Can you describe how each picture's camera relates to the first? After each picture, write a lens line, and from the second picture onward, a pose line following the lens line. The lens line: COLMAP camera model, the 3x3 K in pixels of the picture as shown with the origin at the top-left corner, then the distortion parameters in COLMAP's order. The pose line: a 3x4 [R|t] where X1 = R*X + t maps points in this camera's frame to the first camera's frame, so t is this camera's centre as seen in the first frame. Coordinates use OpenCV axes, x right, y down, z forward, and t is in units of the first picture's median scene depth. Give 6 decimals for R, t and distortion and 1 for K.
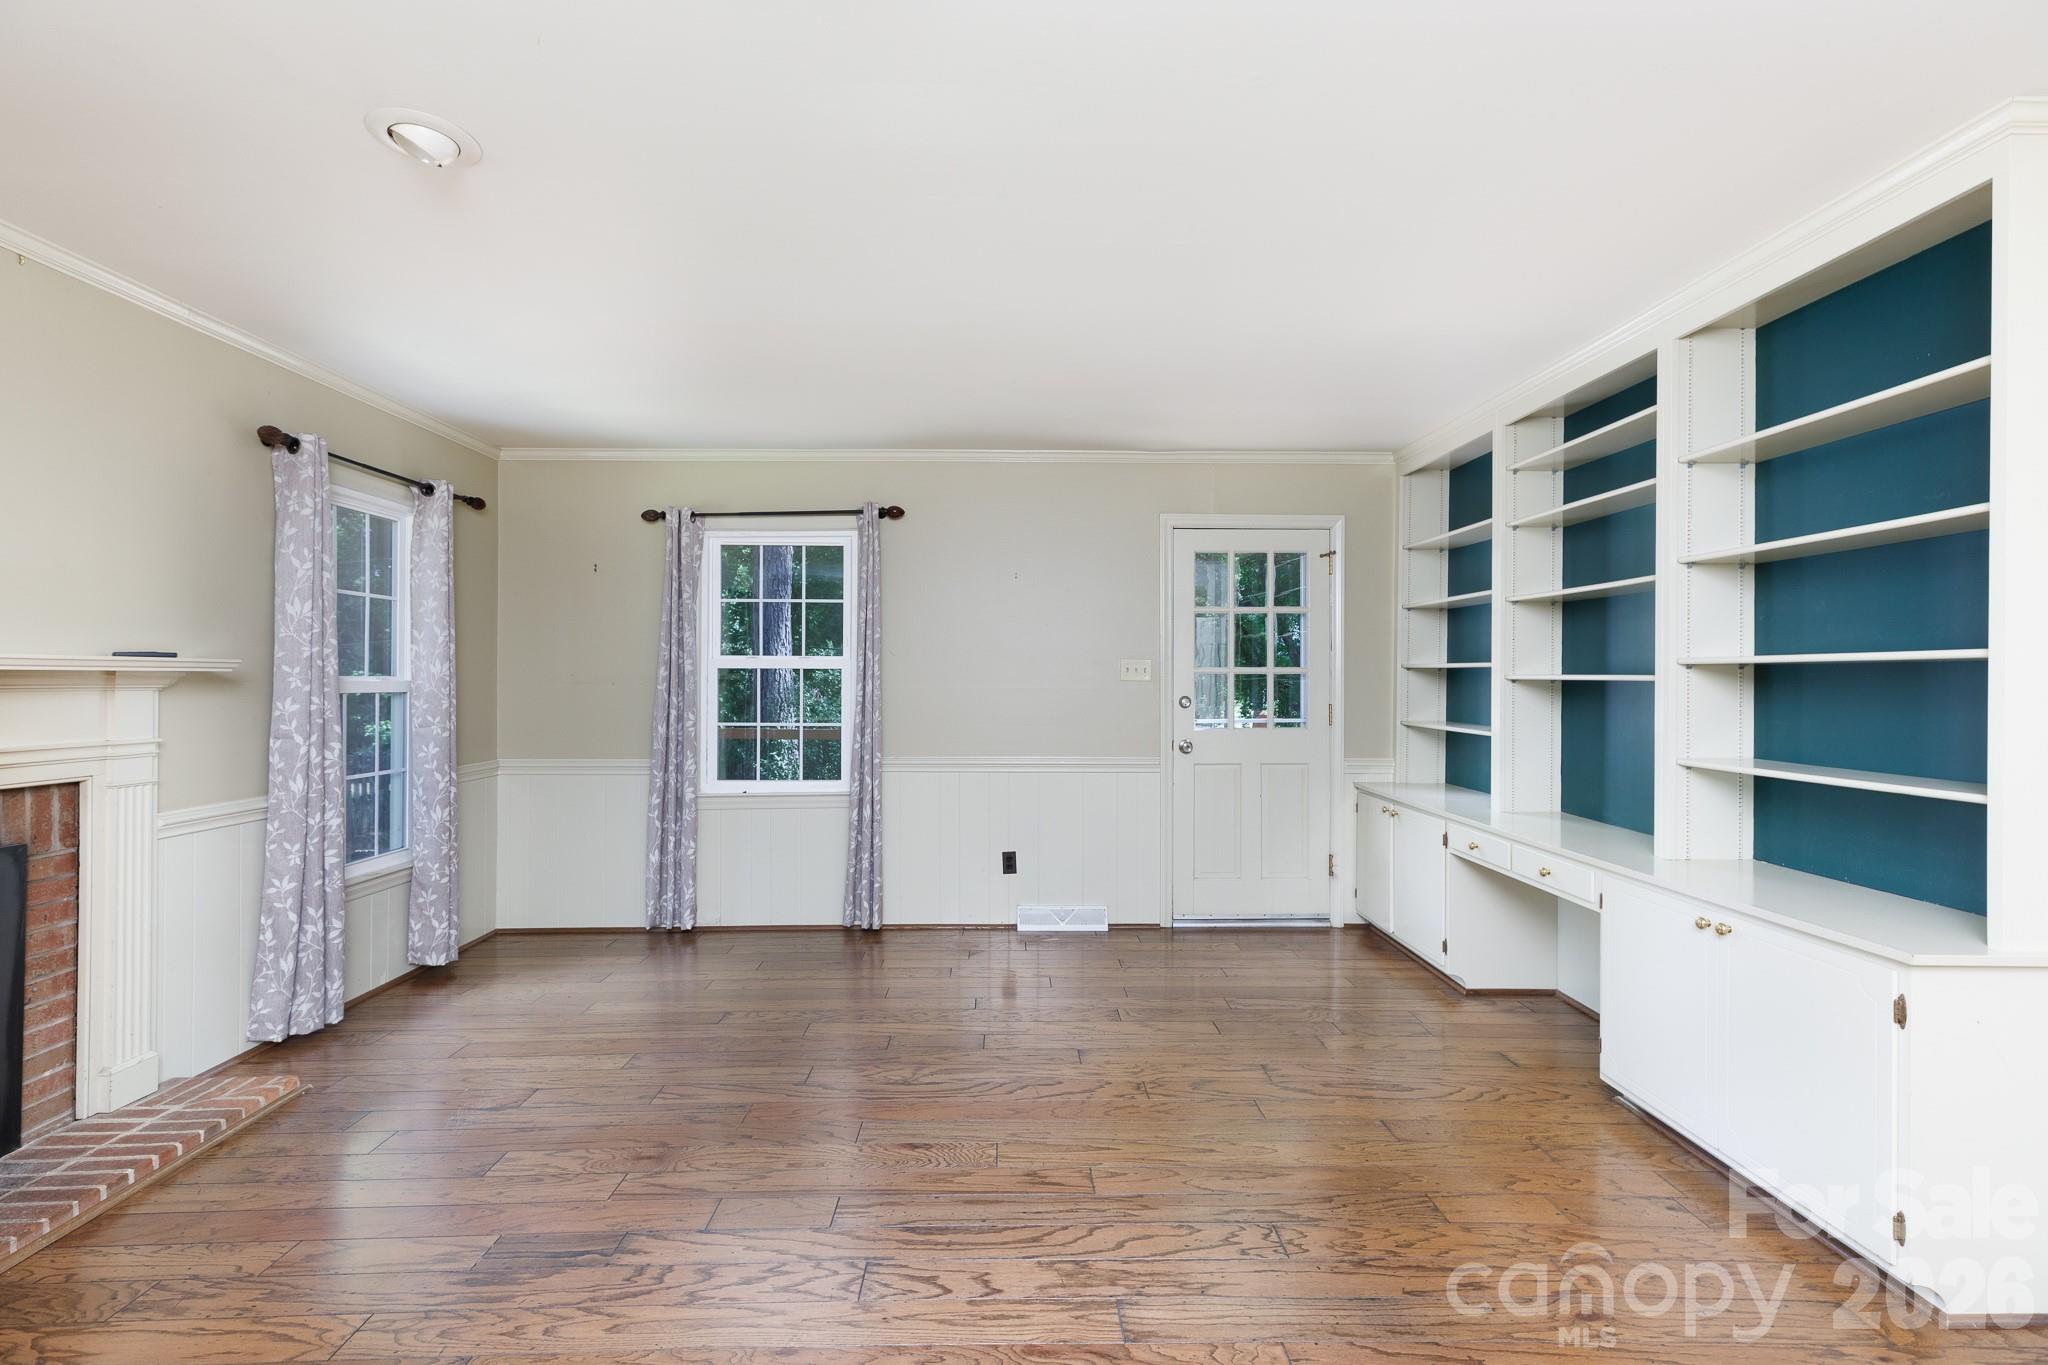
lens RADIAL K [[921.2, 0, 1017.1], [0, 921.2, 675.4], [0, 0, 1]] dist [0.001741, 0.000805]
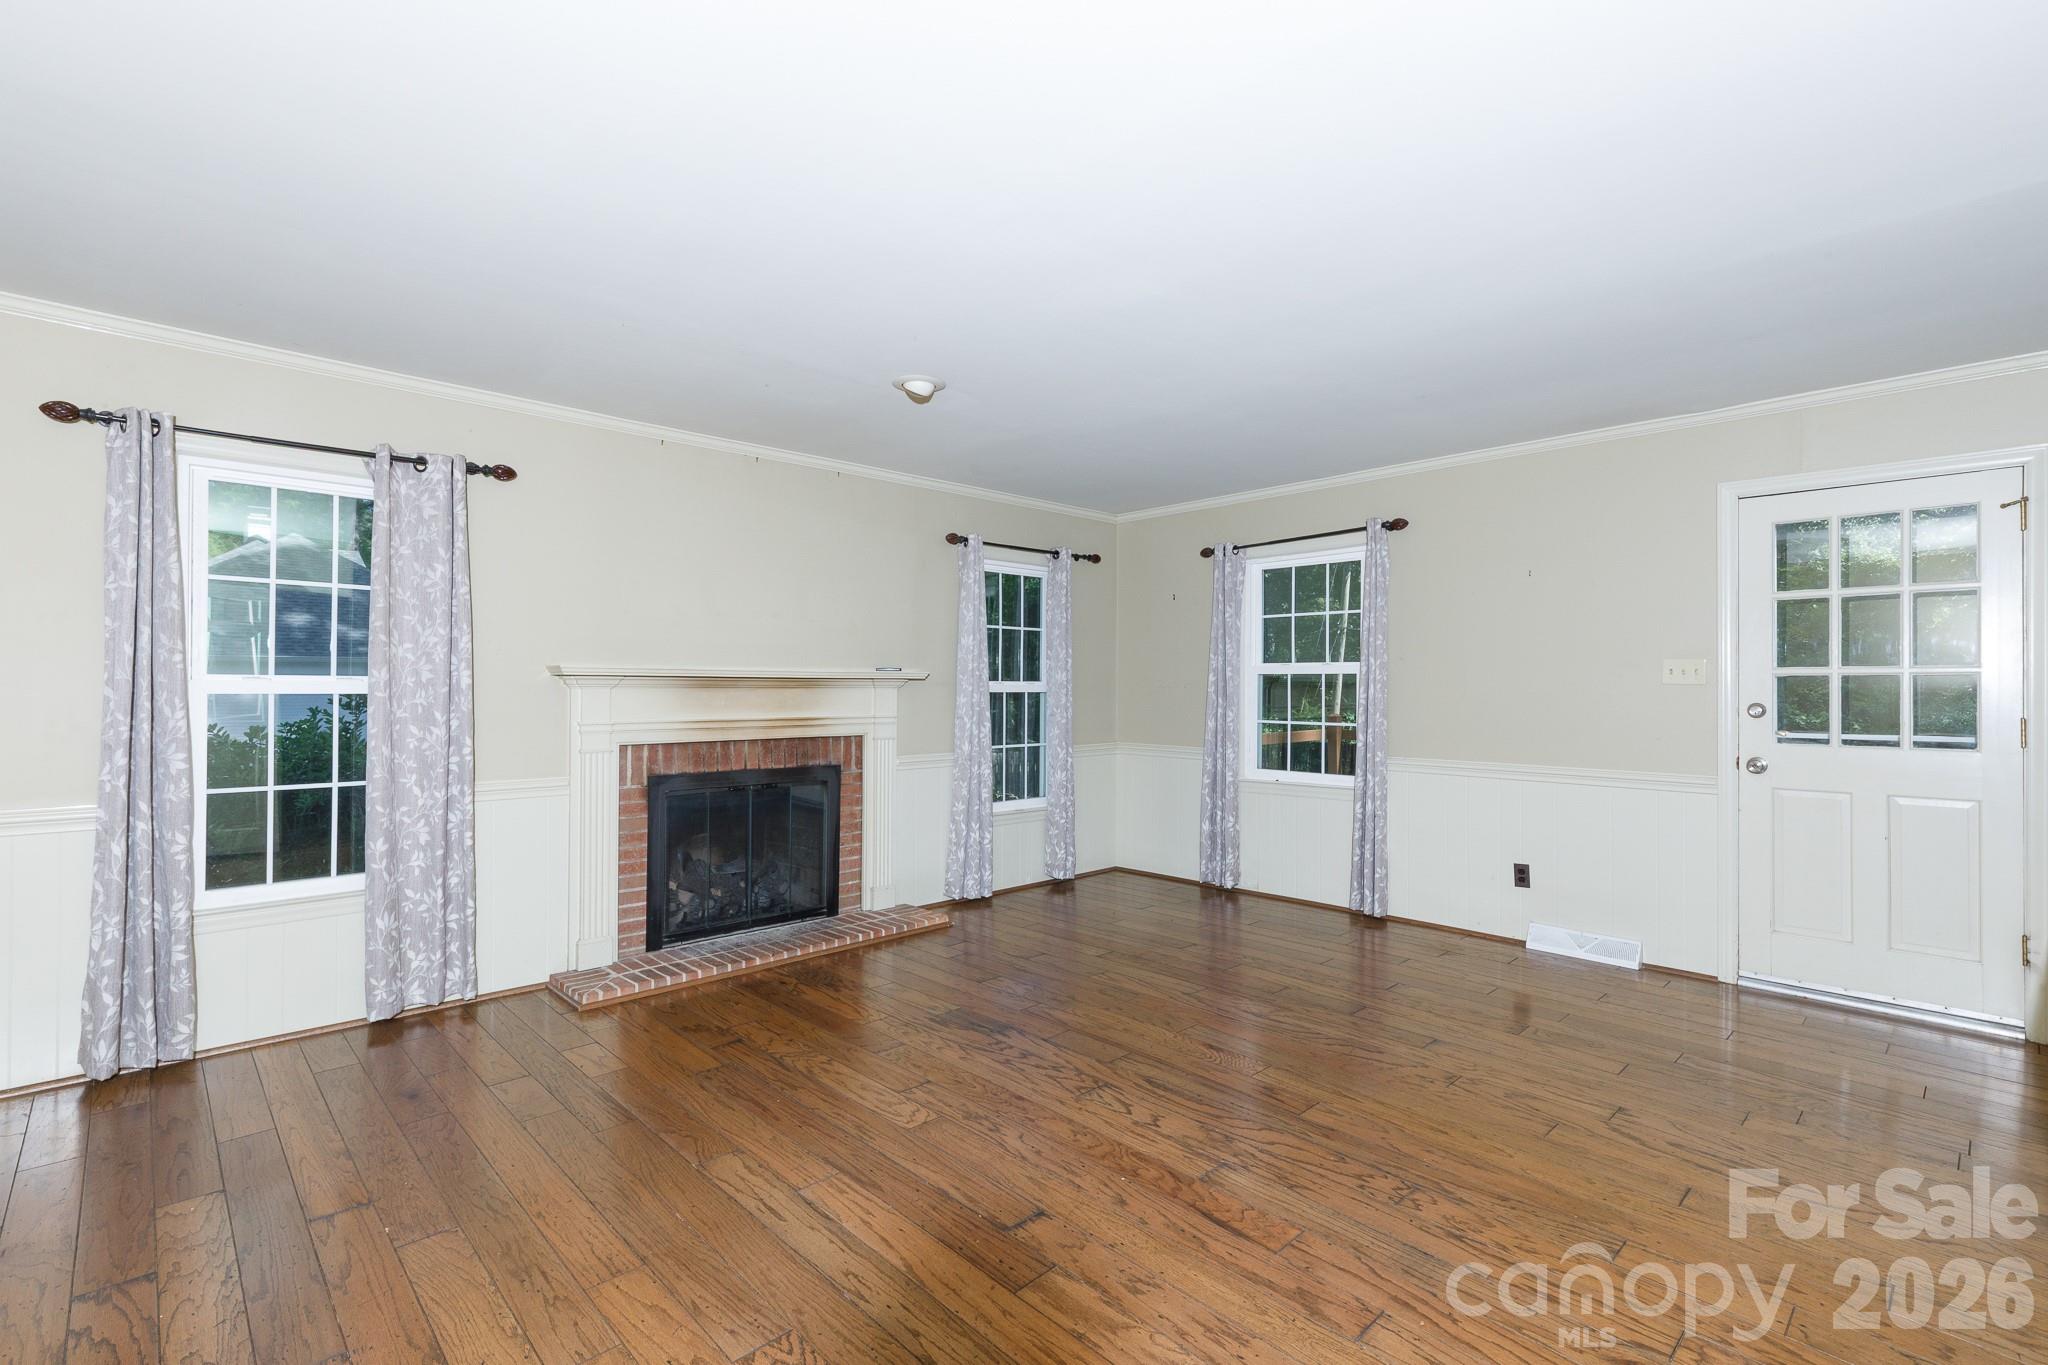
lens RADIAL K [[921.2, 0, 1007.3], [0, 921.2, 685.9], [0, 0, 1]] dist [0.001741, 0.000805]
pose [[0.666958, -0.000493, -0.745095, 0.493124], [0.001399, 0.999999, 0.000591, 0.008422], [0.745094, -0.001437, 0.666958, -0.044063]]
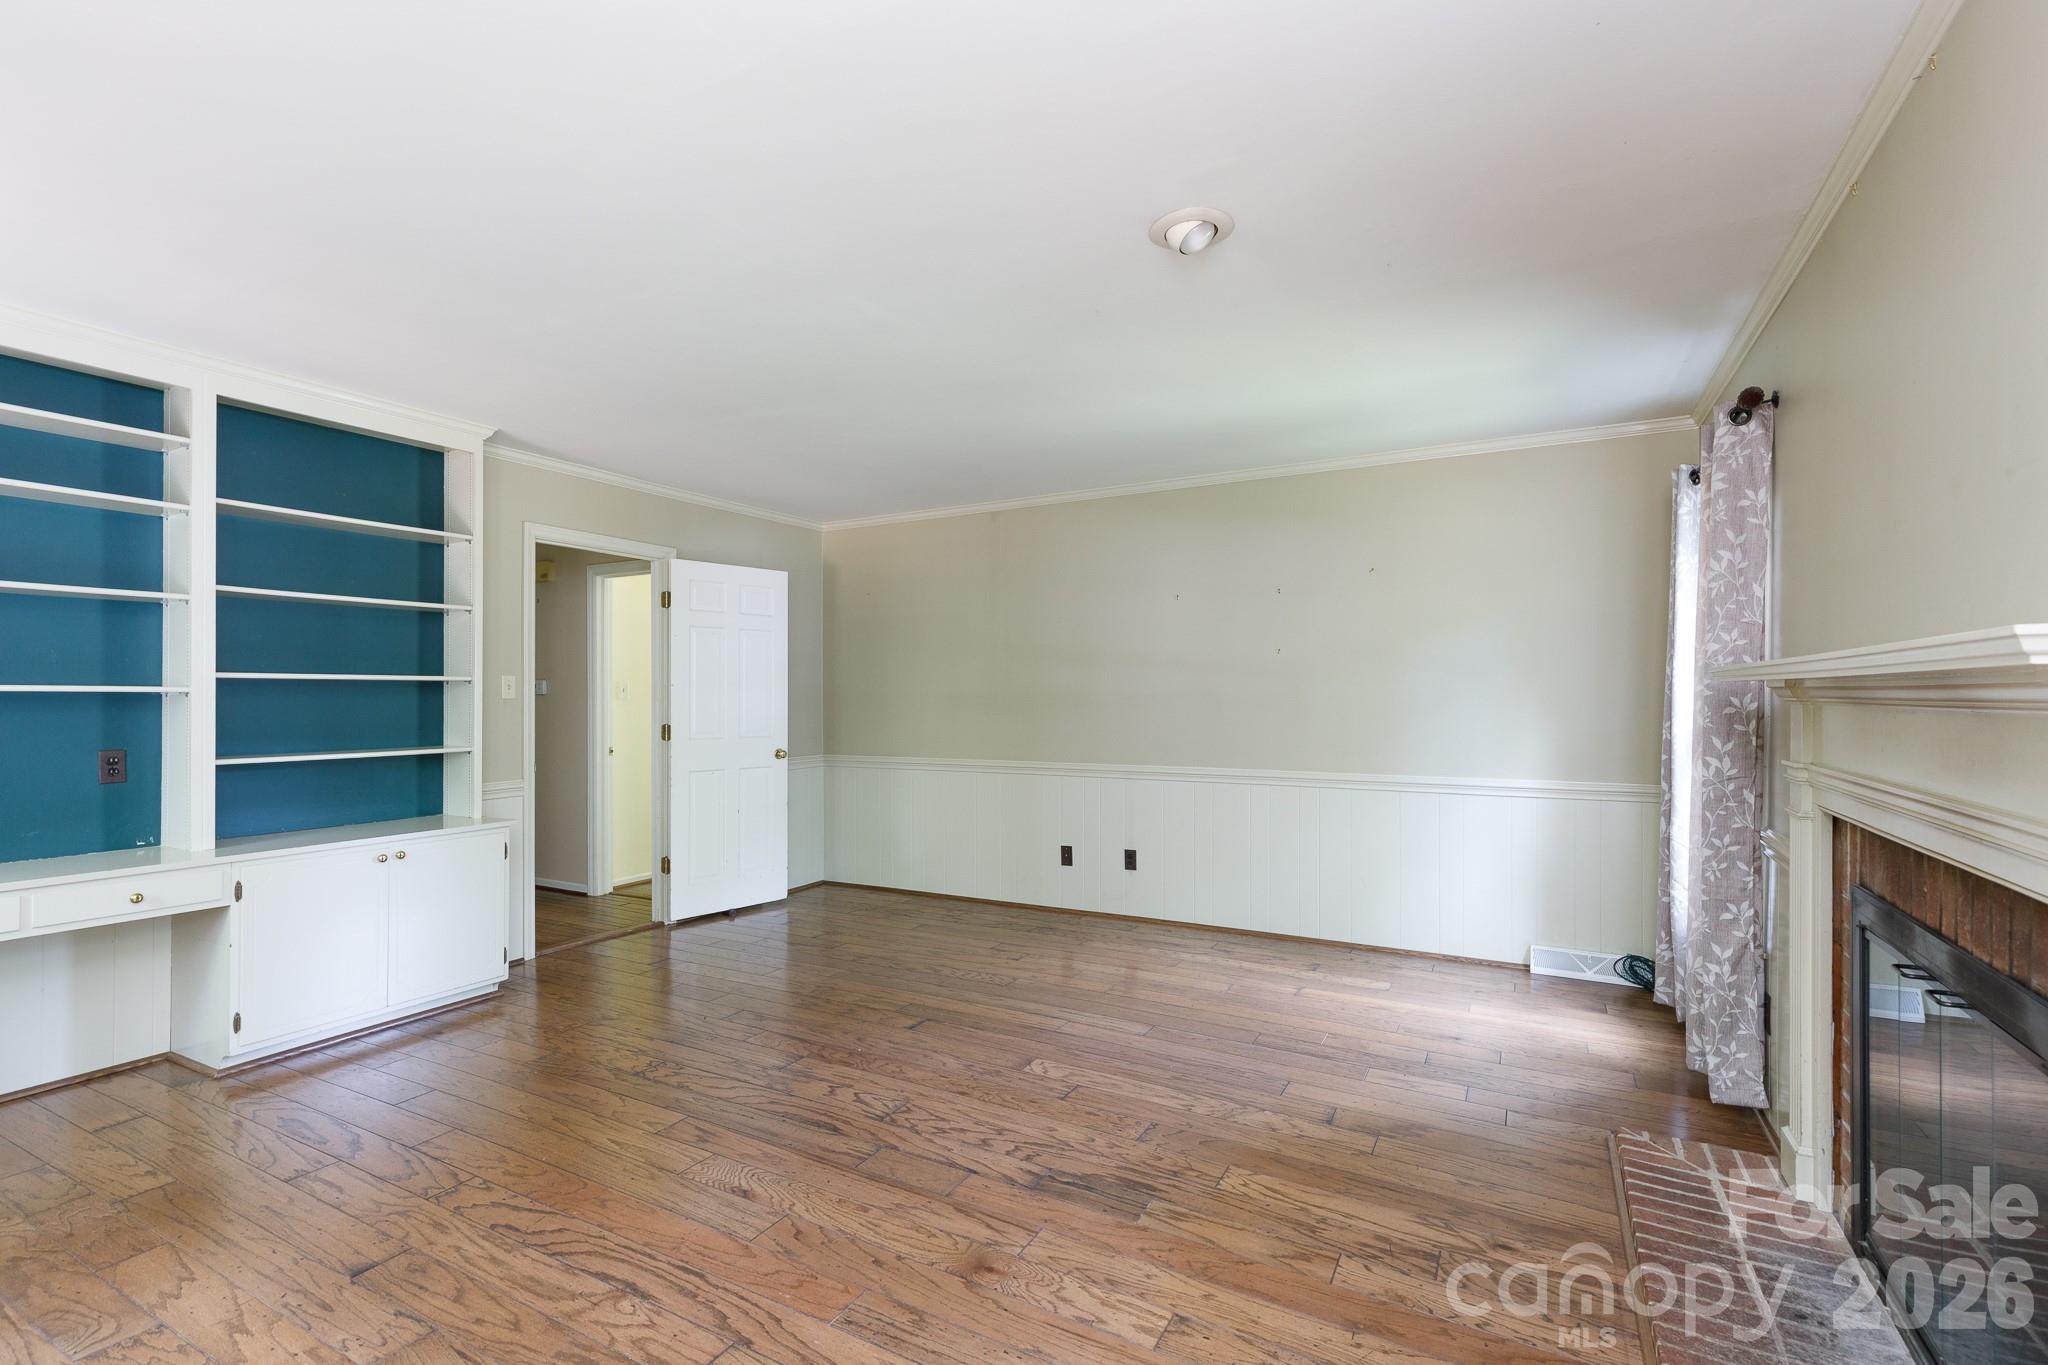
lens RADIAL K [[921.2, 0, 1048.7], [0, 921.2, 696.8], [0, 0, 1]] dist [0.001741, 0.000805]
pose [[-0.881763, -0.002818, 0.471684, -0.623348], [-0.003344, 0.999994, -0.000277, 0.006465], [-0.471680, -0.001821, -0.881768, 1.275160]]
